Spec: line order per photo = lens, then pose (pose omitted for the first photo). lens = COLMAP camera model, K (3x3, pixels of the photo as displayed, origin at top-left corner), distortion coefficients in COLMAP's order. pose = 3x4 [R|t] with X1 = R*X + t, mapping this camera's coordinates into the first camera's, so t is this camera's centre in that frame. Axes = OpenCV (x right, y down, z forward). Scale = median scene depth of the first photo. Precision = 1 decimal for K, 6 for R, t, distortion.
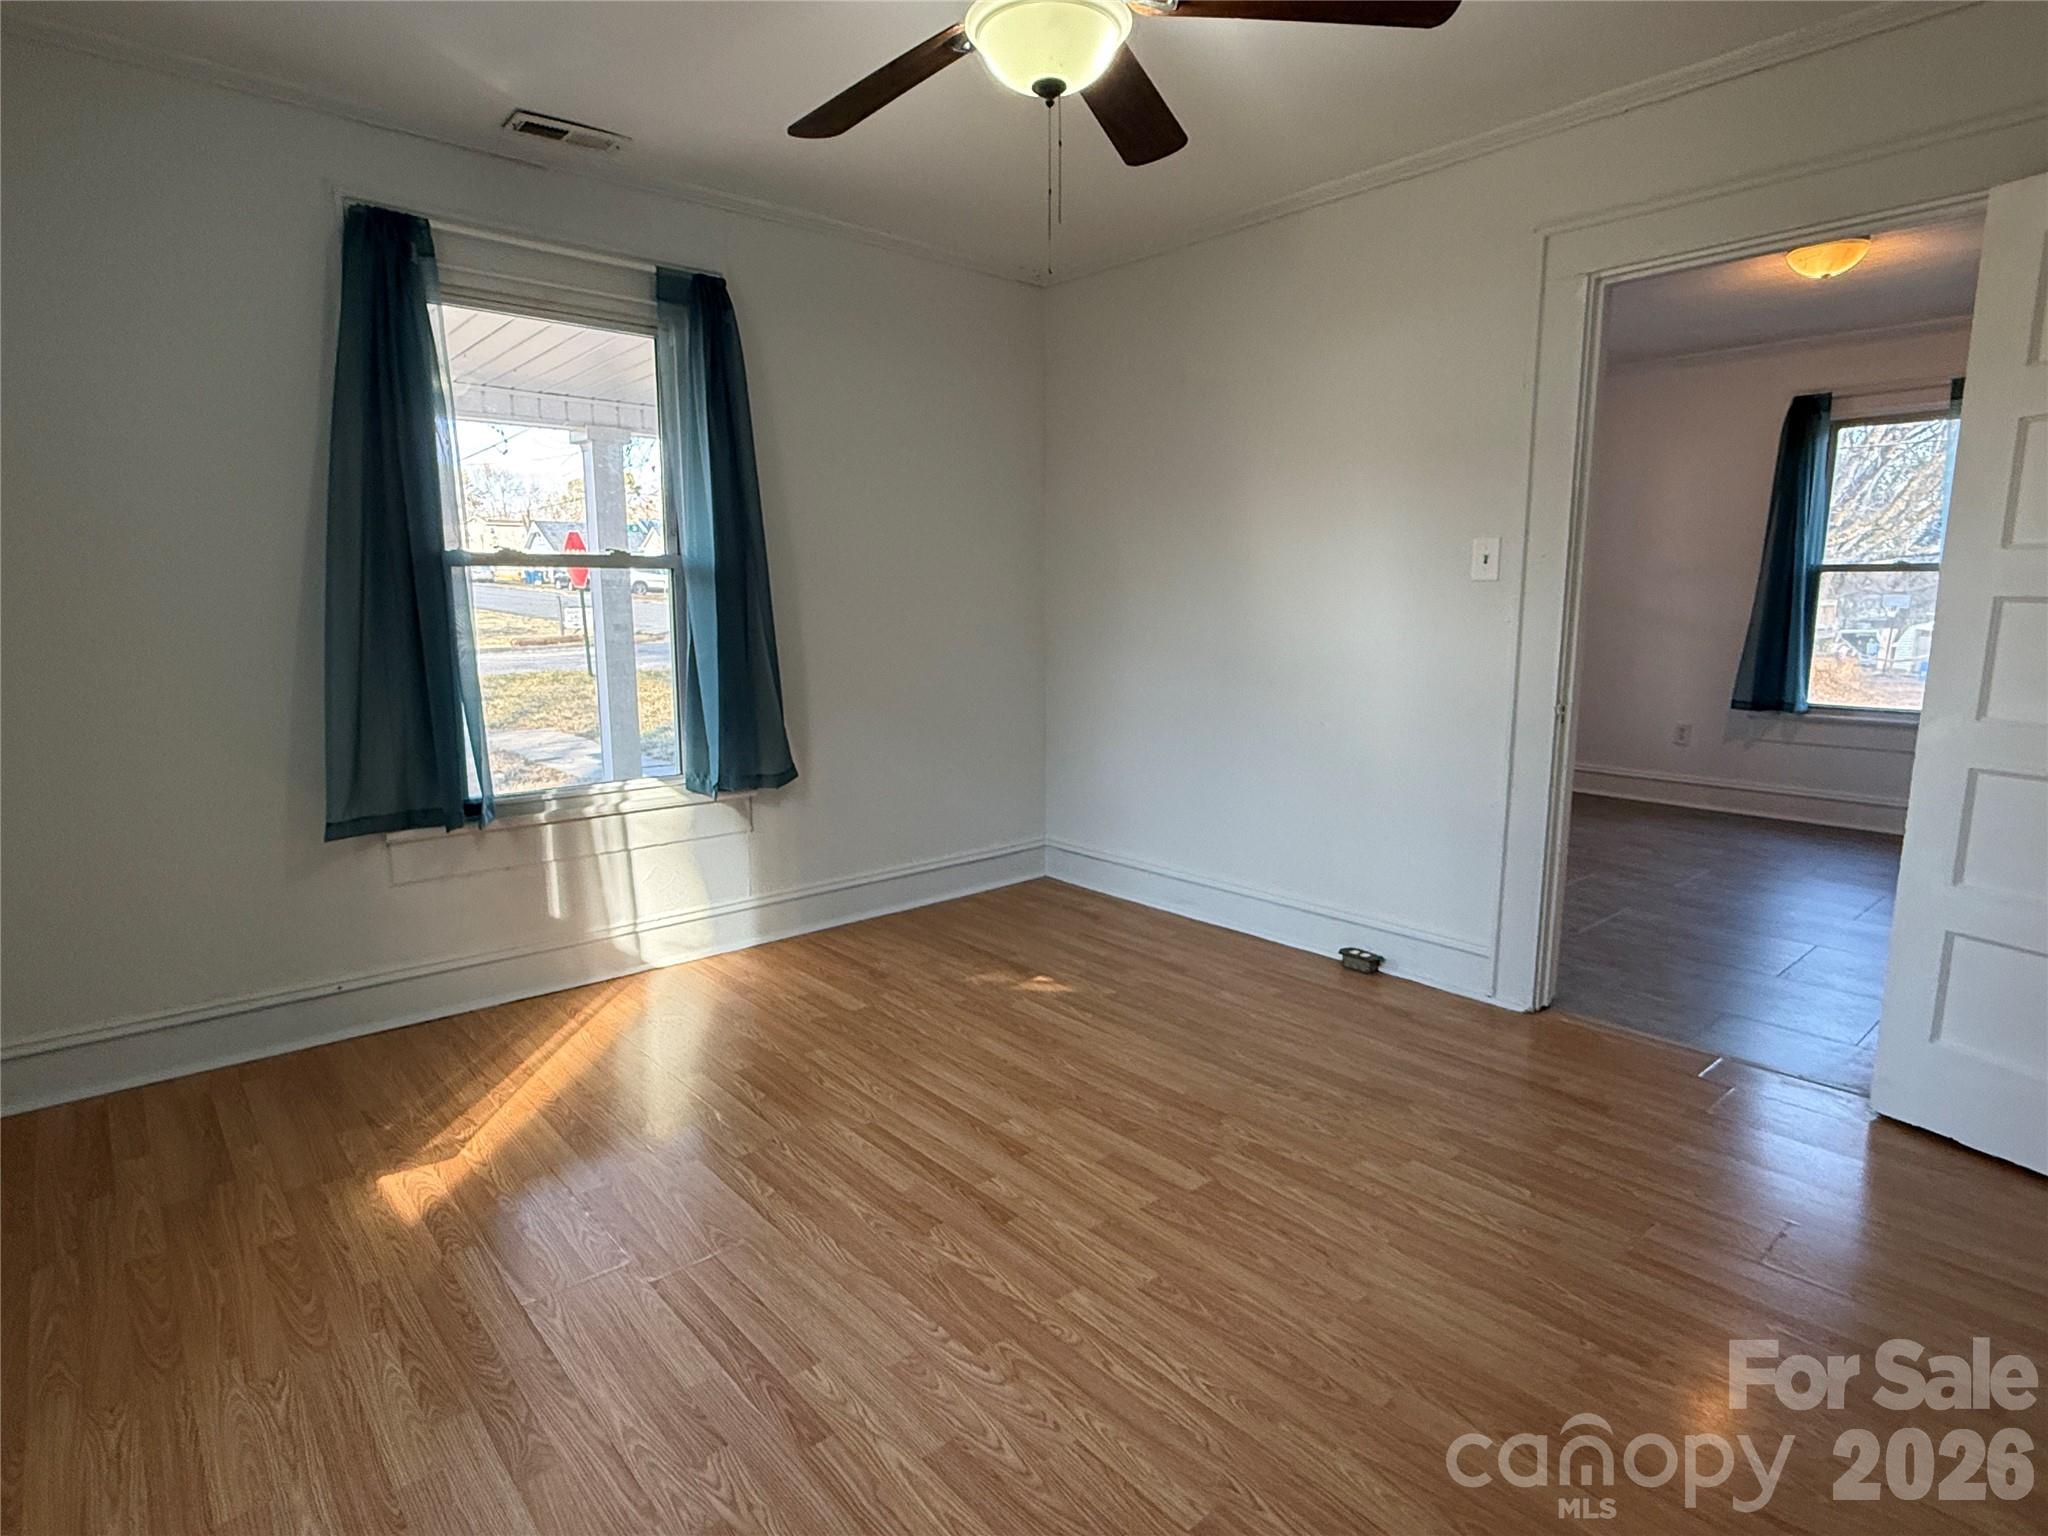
lens RADIAL K [[1070.2, 0, 1033.9], [0, 1070.2, 808.4], [0, 0, 1]] dist [0.004058, -0.000183]
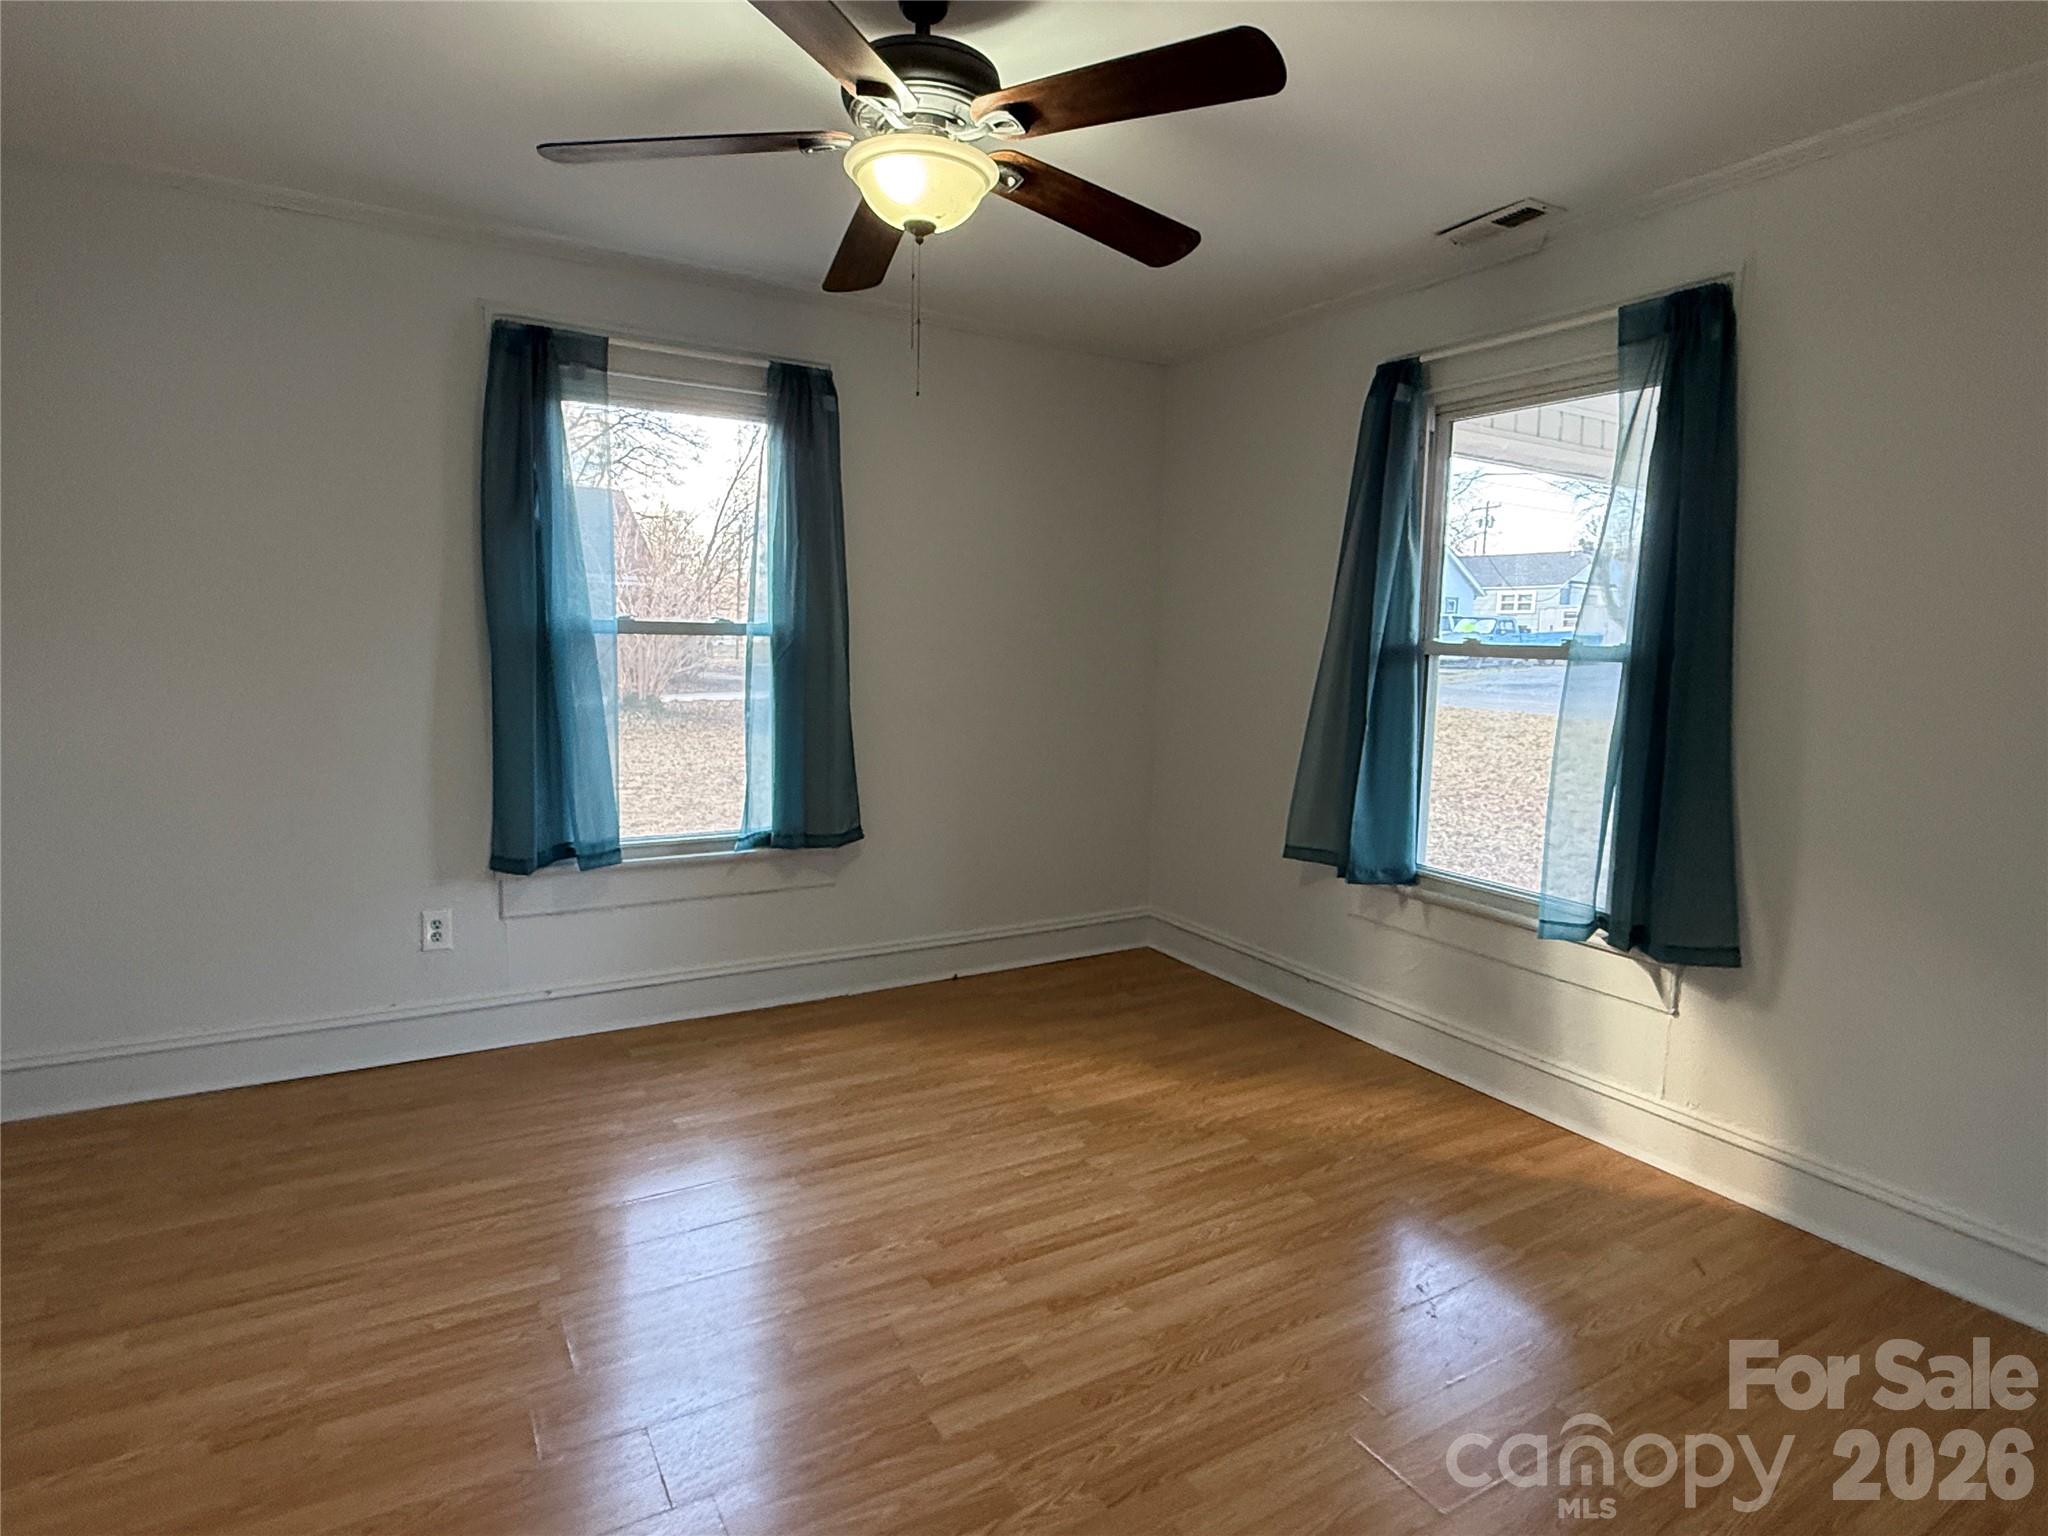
lens RADIAL K [[1115.4, 0, 1028.7], [0, 1115.4, 813.0], [0, 0, 1]] dist [0.028130, 0.000058]
pose [[-0.190712, 0.153382, -0.969589, 0.805871], [-0.221779, 0.955447, 0.194767, -0.242846], [0.956265, 0.252179, -0.148198, 0.971779]]
